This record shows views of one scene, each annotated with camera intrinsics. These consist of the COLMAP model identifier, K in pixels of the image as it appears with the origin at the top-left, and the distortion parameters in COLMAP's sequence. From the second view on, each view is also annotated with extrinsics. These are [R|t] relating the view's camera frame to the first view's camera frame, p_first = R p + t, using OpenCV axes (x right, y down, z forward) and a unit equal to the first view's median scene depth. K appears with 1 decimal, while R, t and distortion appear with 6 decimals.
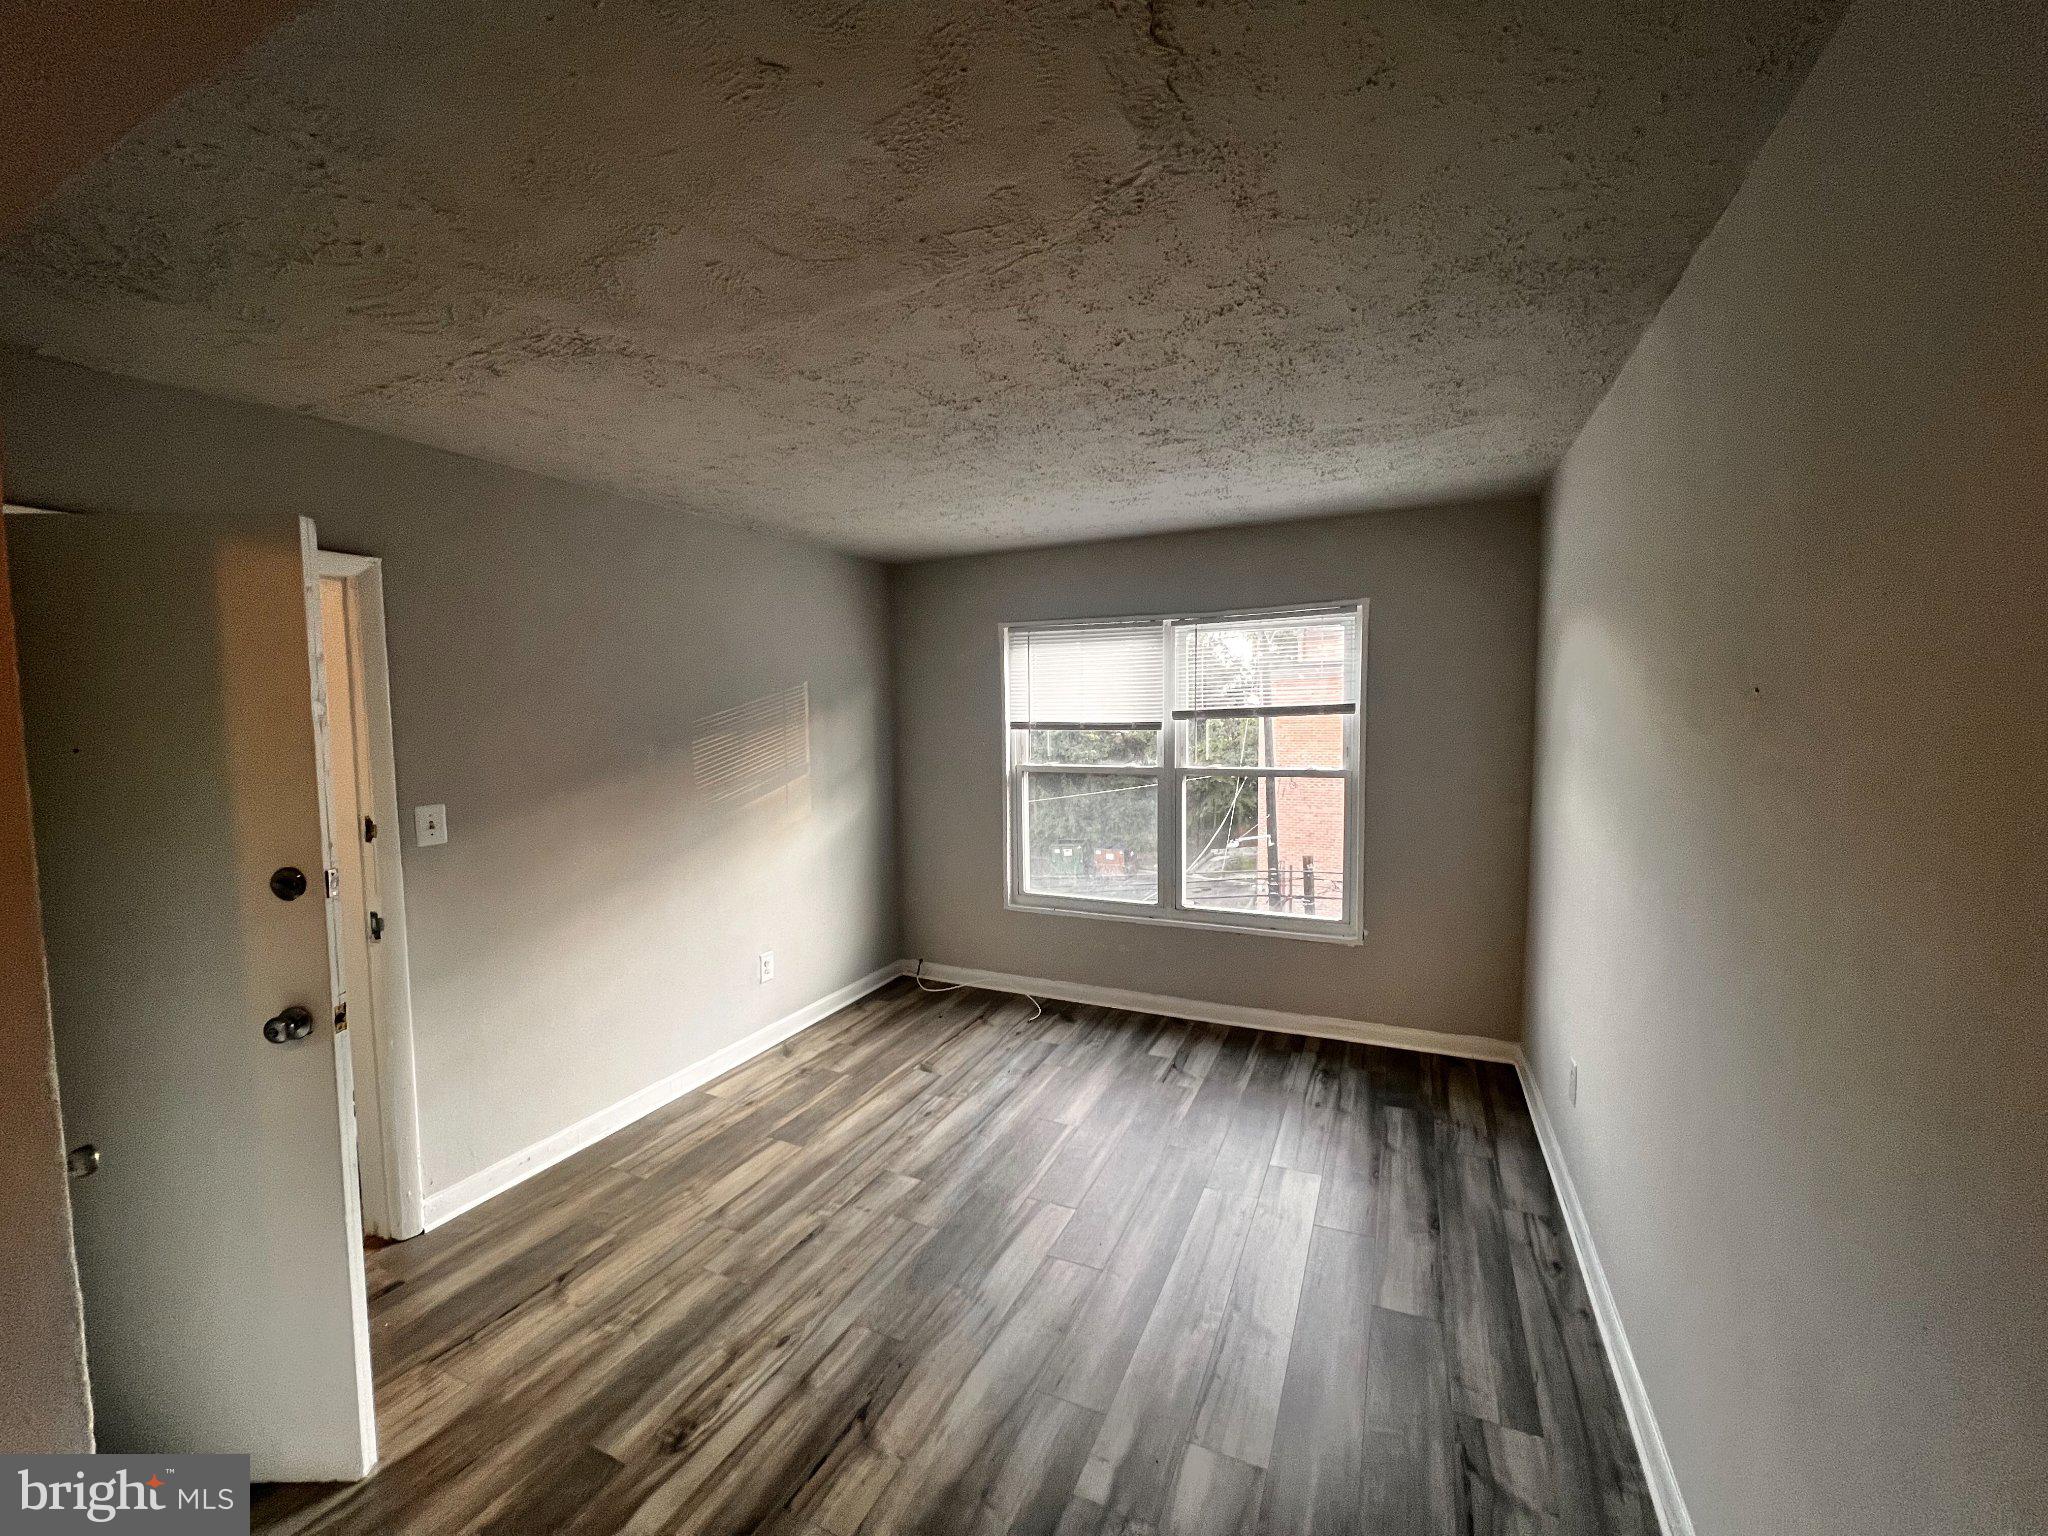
lens RADIAL K [[825.2, 0, 1023.9], [0, 825.2, 755.5], [0, 0, 1]] dist [0.003861, 0.000567]
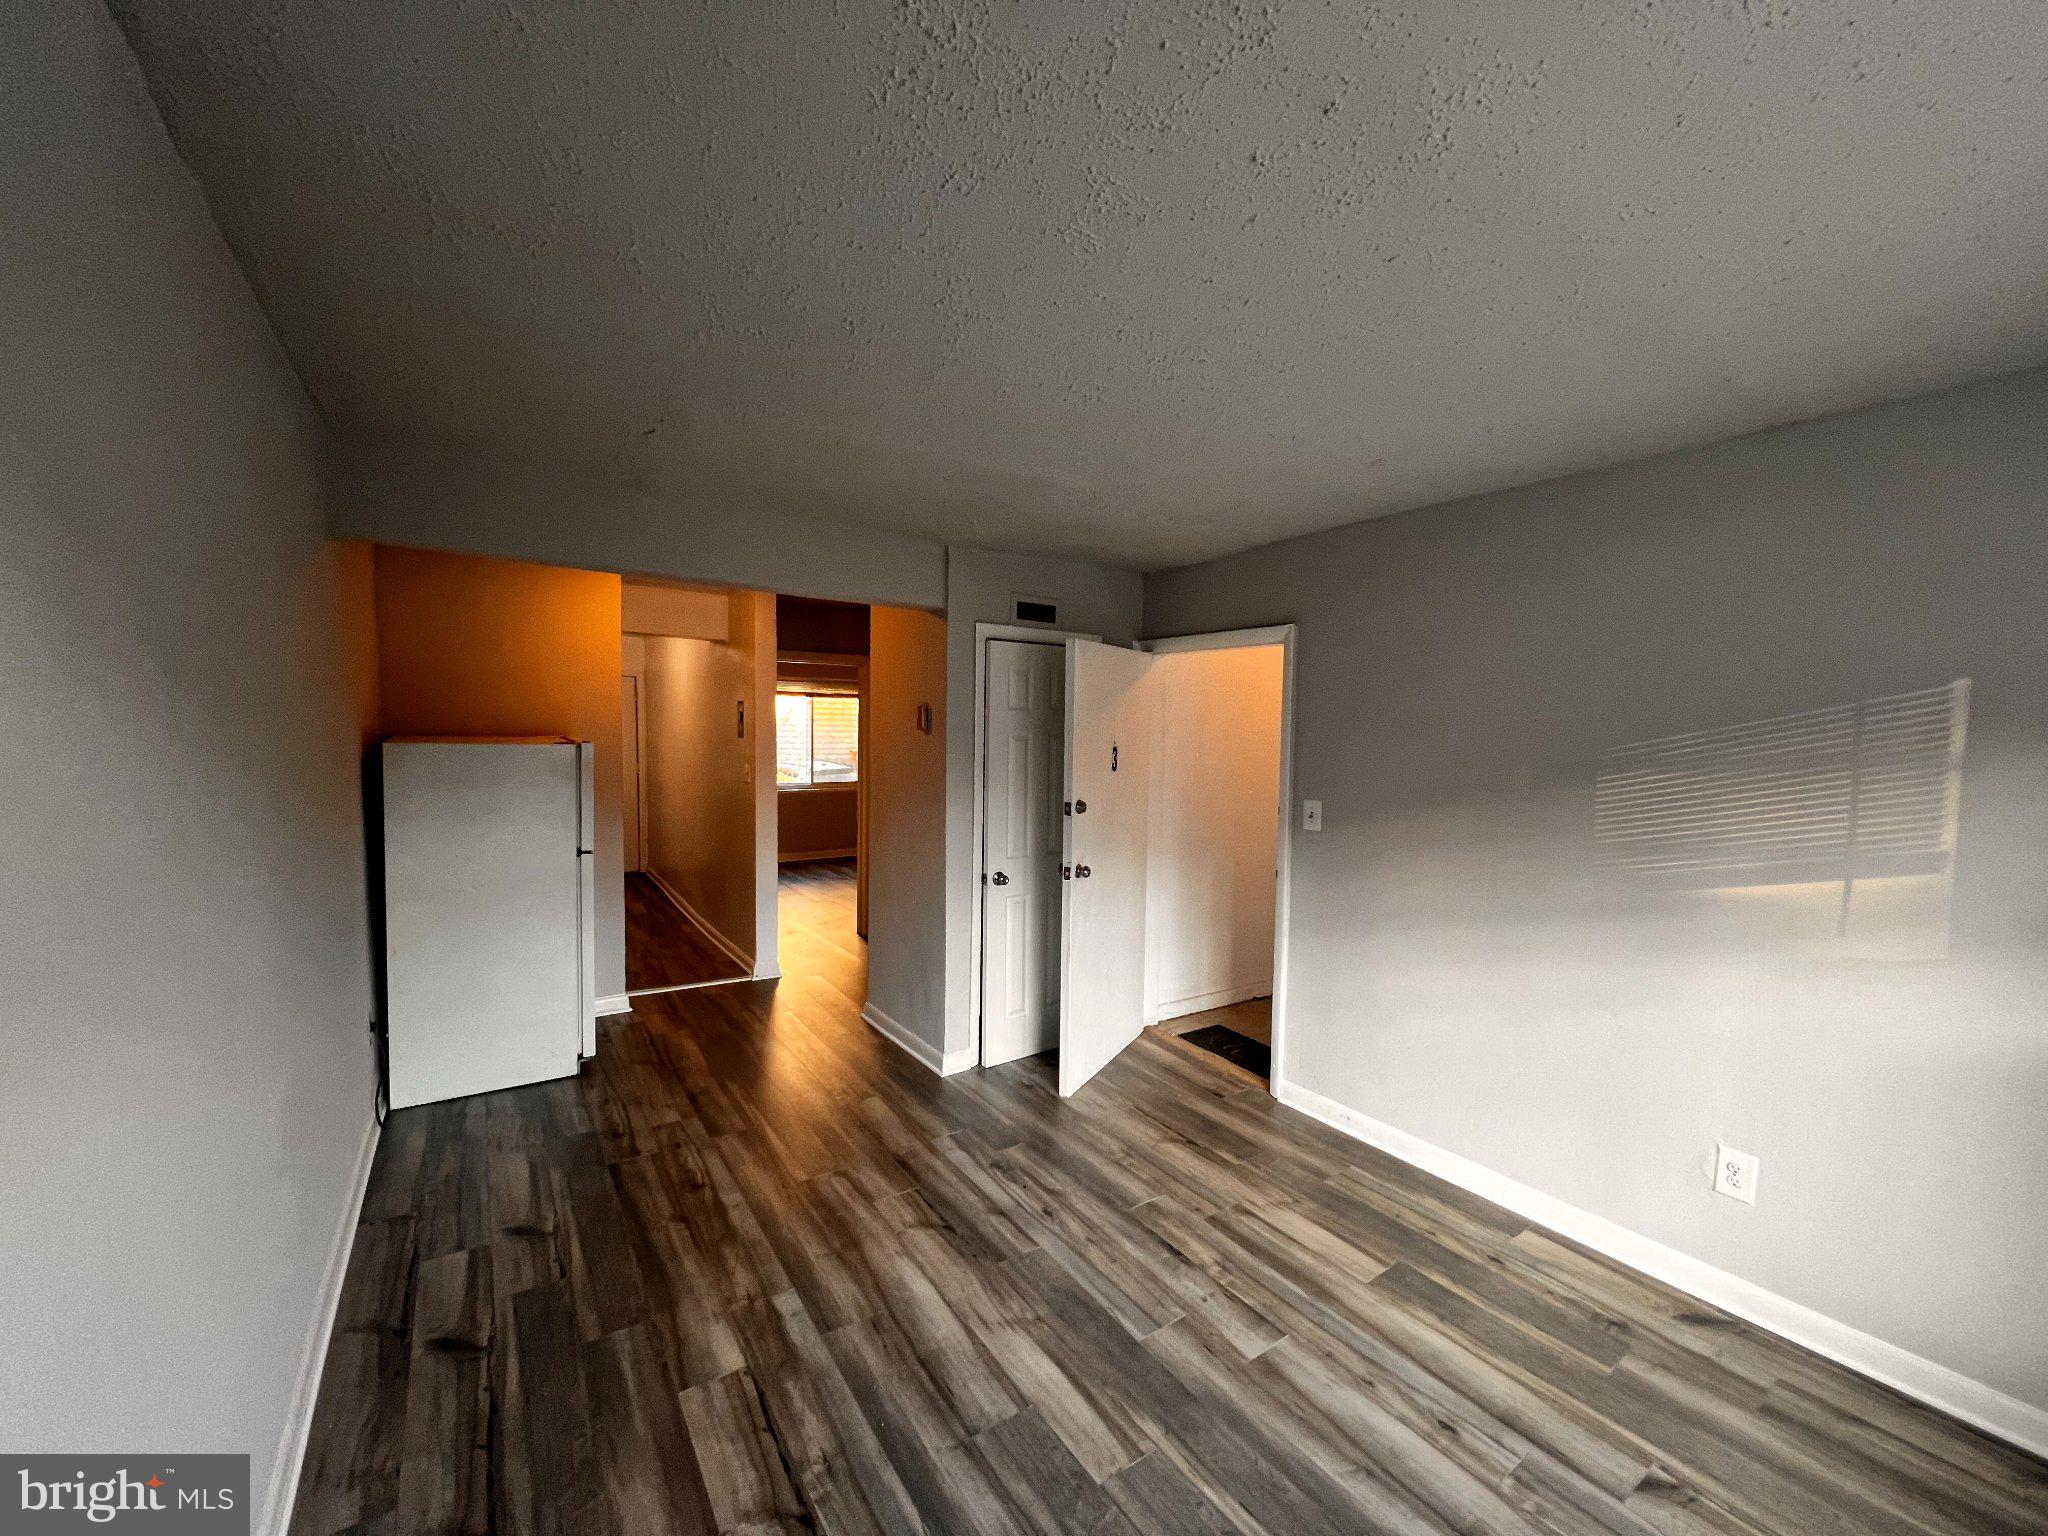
lens RADIAL K [[823.0, 0, 1029.2], [0, 823.0, 780.1], [0, 0, 1]] dist [0.002349, 0.000308]
pose [[-0.514579, 0.057334, -0.855524, 0.617194], [-0.052260, 0.993810, 0.098035, -0.074261], [0.855849, 0.095156, -0.508397, 1.217720]]
